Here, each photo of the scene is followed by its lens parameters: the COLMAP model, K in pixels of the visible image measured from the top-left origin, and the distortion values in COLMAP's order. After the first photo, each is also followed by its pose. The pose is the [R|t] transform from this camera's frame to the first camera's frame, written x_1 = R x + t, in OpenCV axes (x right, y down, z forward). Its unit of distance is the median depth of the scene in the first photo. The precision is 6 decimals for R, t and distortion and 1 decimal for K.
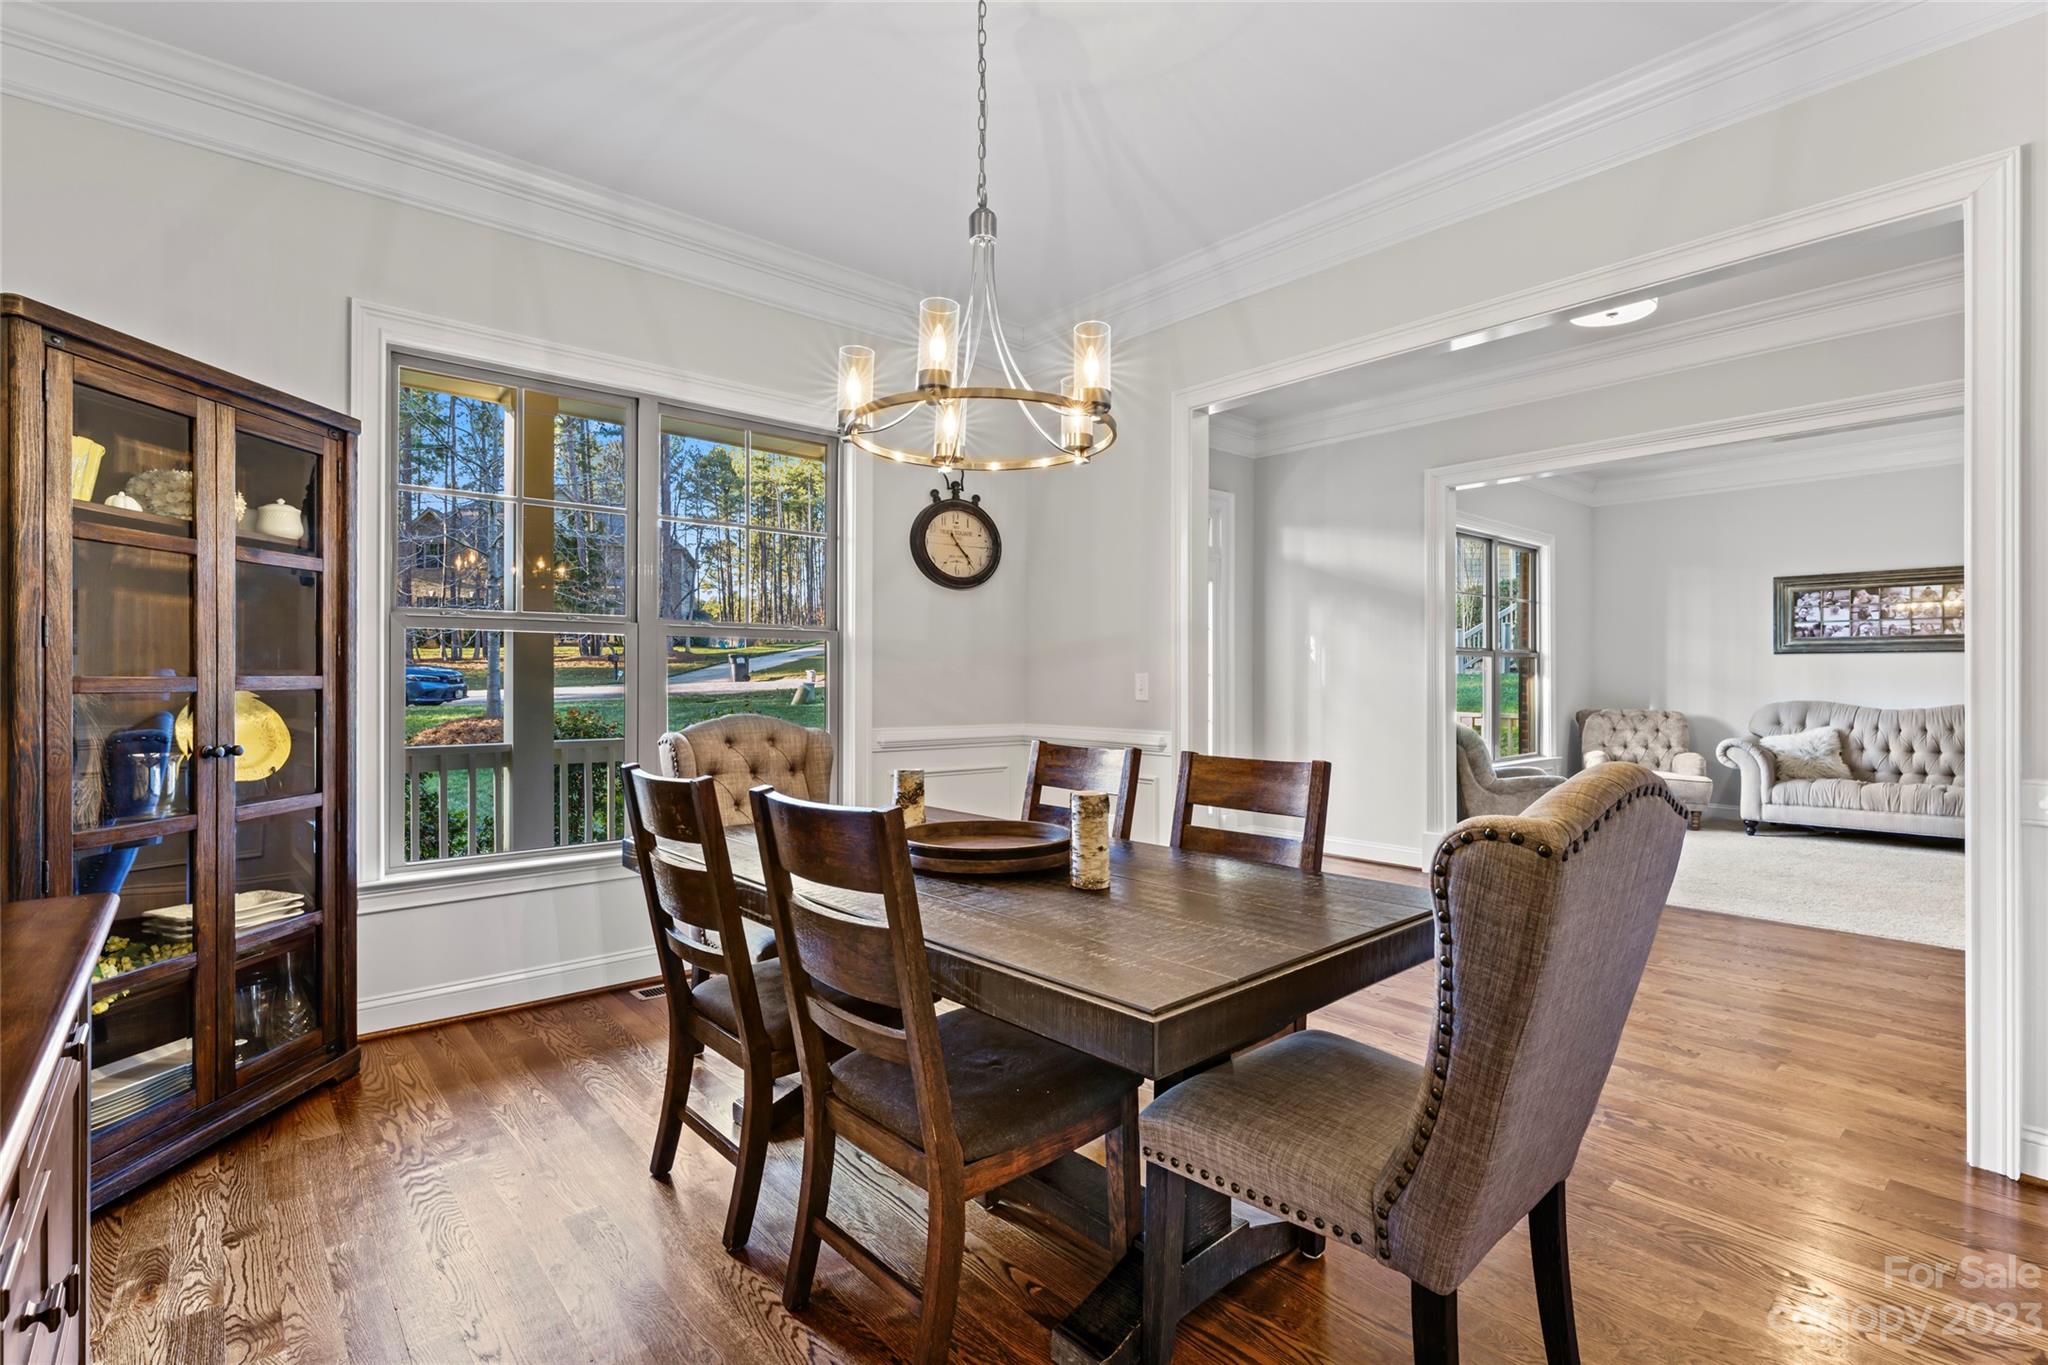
lens RADIAL K [[930.9, 0, 1020.9], [0, 930.9, 672.5], [0, 0, 1]] dist [-0.005366, -0.000399]
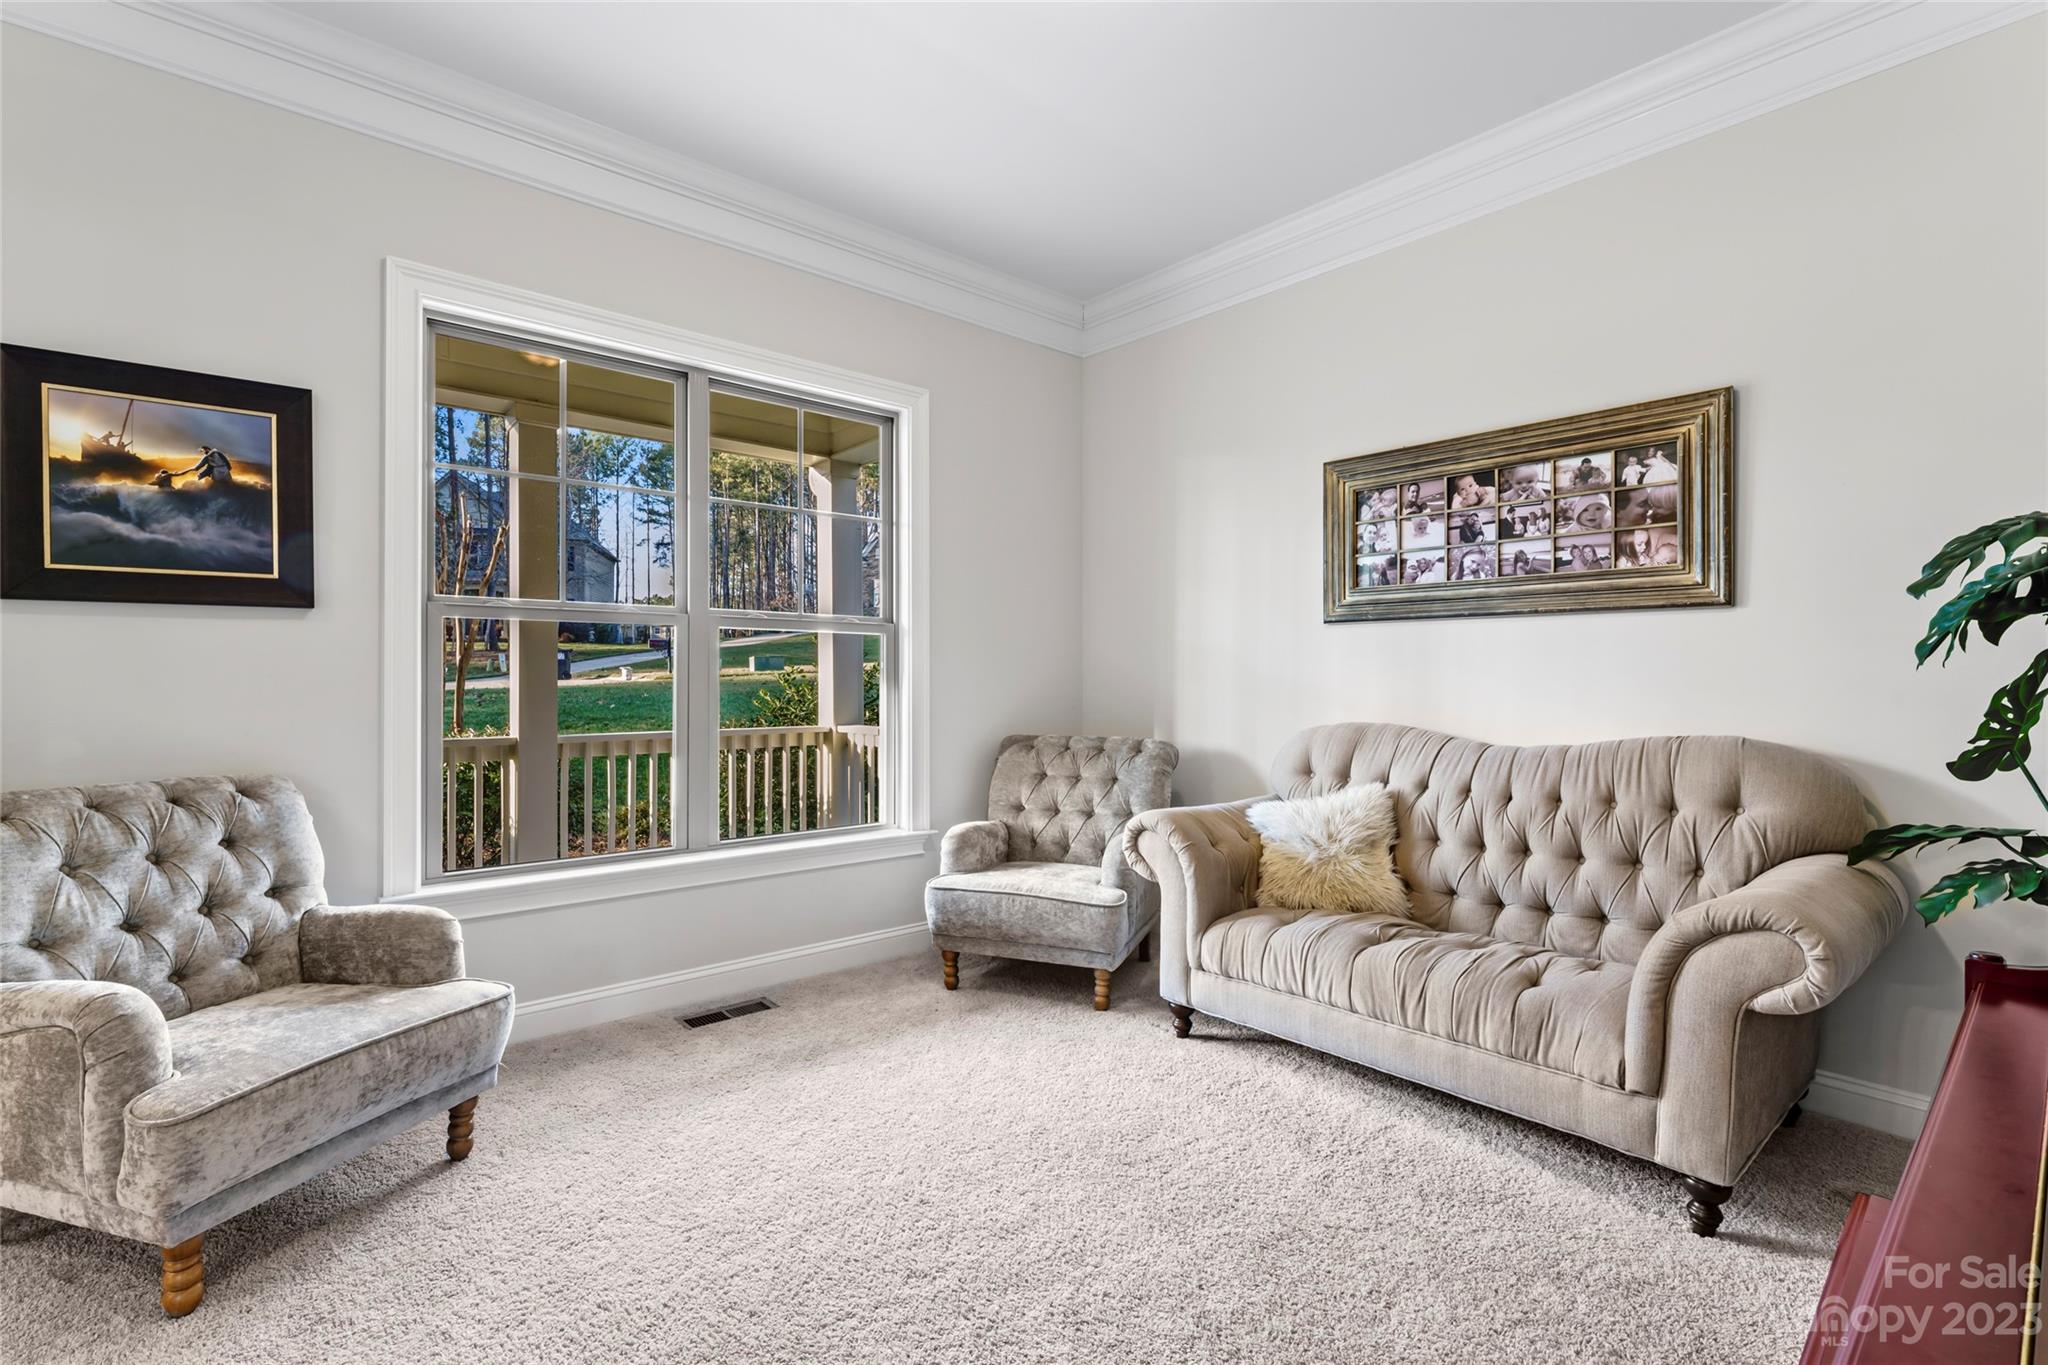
lens RADIAL K [[930.9, 0, 1020.9], [0, 930.9, 672.5], [0, 0, 1]] dist [-0.005366, -0.000399]
pose [[0.999993, 0.003750, -0.000210, 0.685132], [-0.003750, 0.999991, -0.001846, 0.006839], [0.000203, 0.001847, 0.999998, 0.545383]]
